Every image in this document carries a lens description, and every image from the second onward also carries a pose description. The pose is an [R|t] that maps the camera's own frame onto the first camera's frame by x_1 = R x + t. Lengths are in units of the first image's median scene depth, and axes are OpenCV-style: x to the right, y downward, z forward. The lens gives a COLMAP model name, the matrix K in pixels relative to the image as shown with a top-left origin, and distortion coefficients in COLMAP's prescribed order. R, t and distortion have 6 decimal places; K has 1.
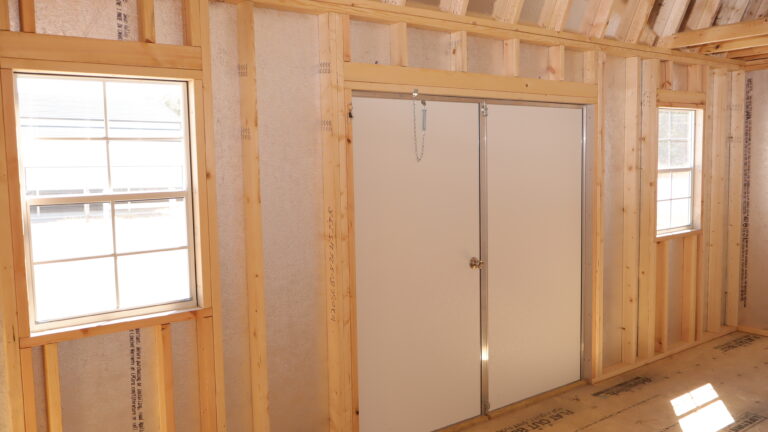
lens RADIAL K [[647.4, 0, 382.0], [0, 647.4, 213.2], [0, 0, 1]] dist [0.000716, 0.004486]
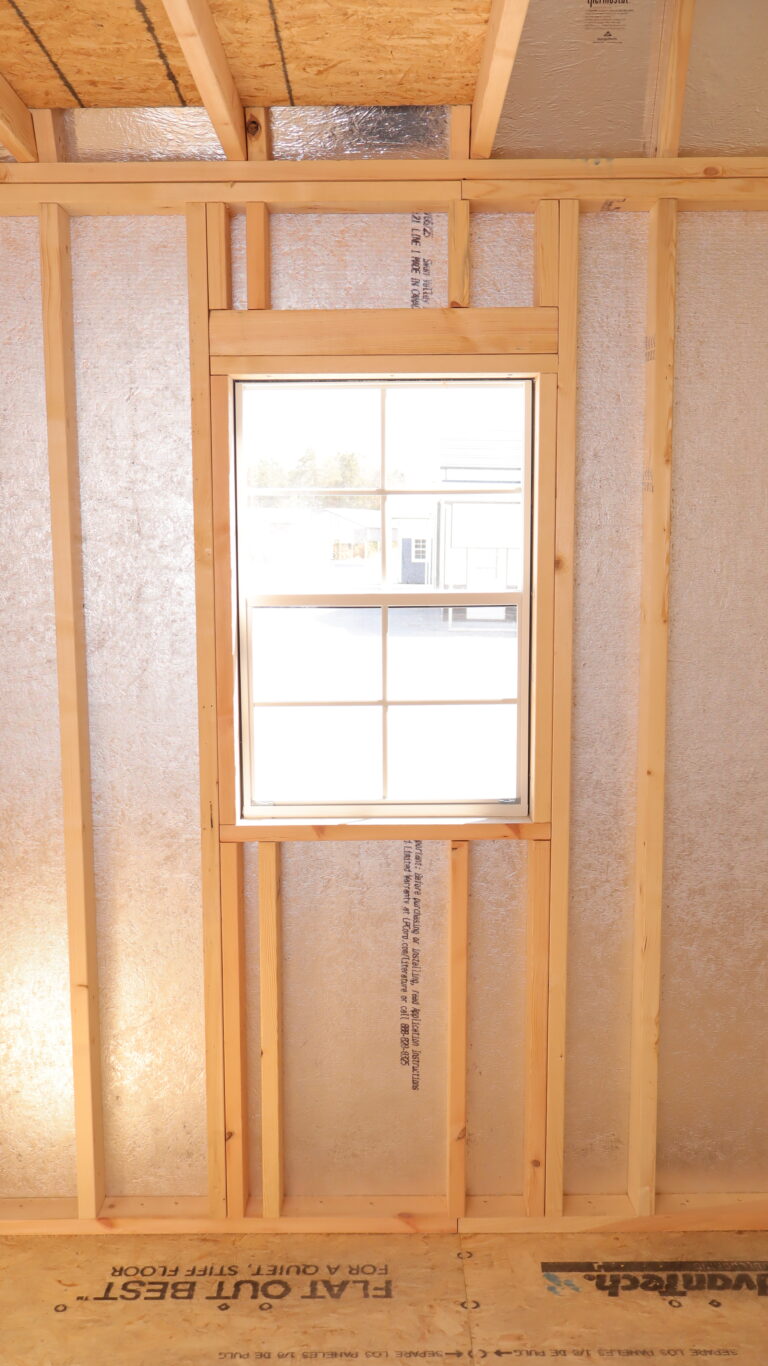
lens RADIAL K [[1225.1, 0, 389.4], [0, 1225.1, 690.0], [0, 0, 1]] dist [-0.013443, 0.098296]
pose [[0.800911, 0.088822, -0.592159, 0.211930], [-0.060446, 0.995878, 0.067623, -0.017802], [0.595725, -0.018366, 0.802979, 0.157671]]
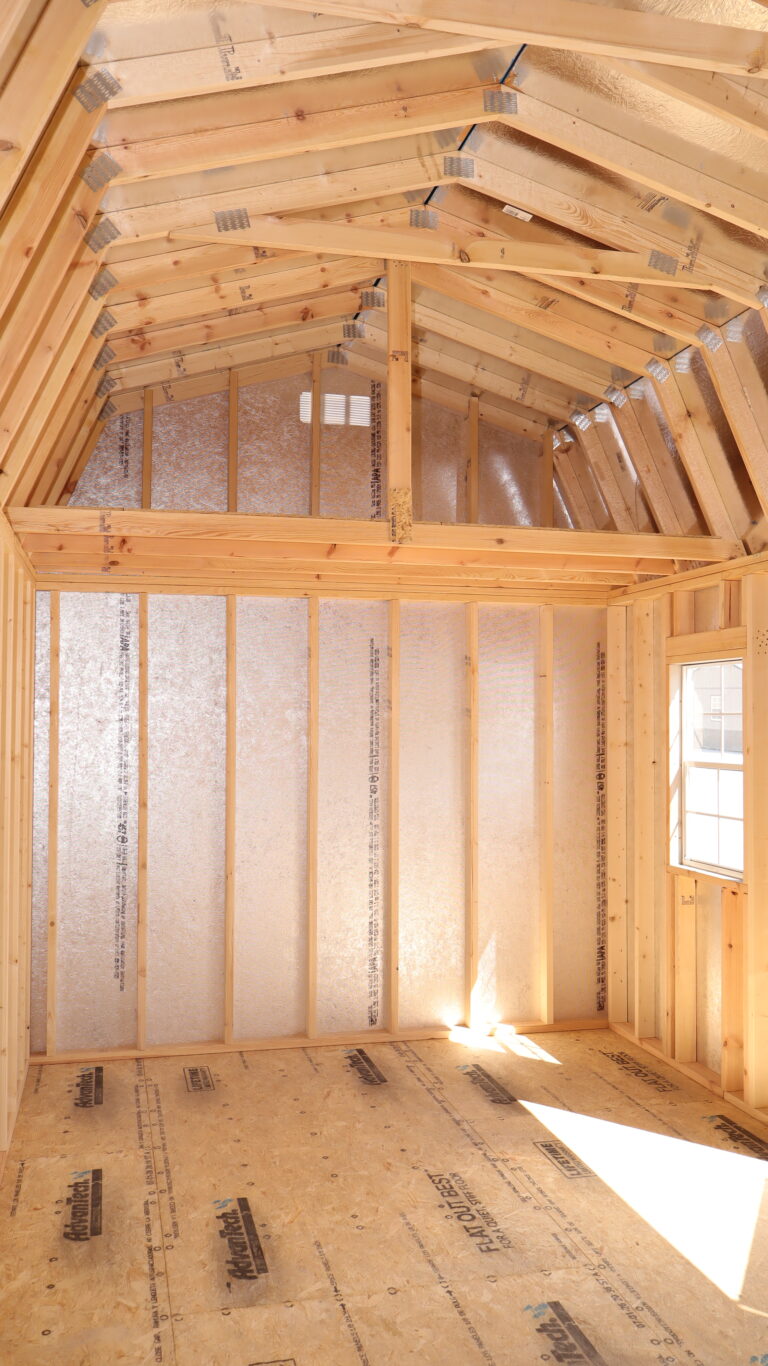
lens RADIAL K [[1151.6, 0, 382.9], [0, 1151.6, 679.7], [0, 0, 1]] dist [0.000716, 0.004486]
pose [[-0.402073, -0.018739, -0.915416, 0.522993], [-0.076508, 0.996982, 0.013195, -0.046883], [0.912405, 0.075342, -0.402293, 0.390501]]
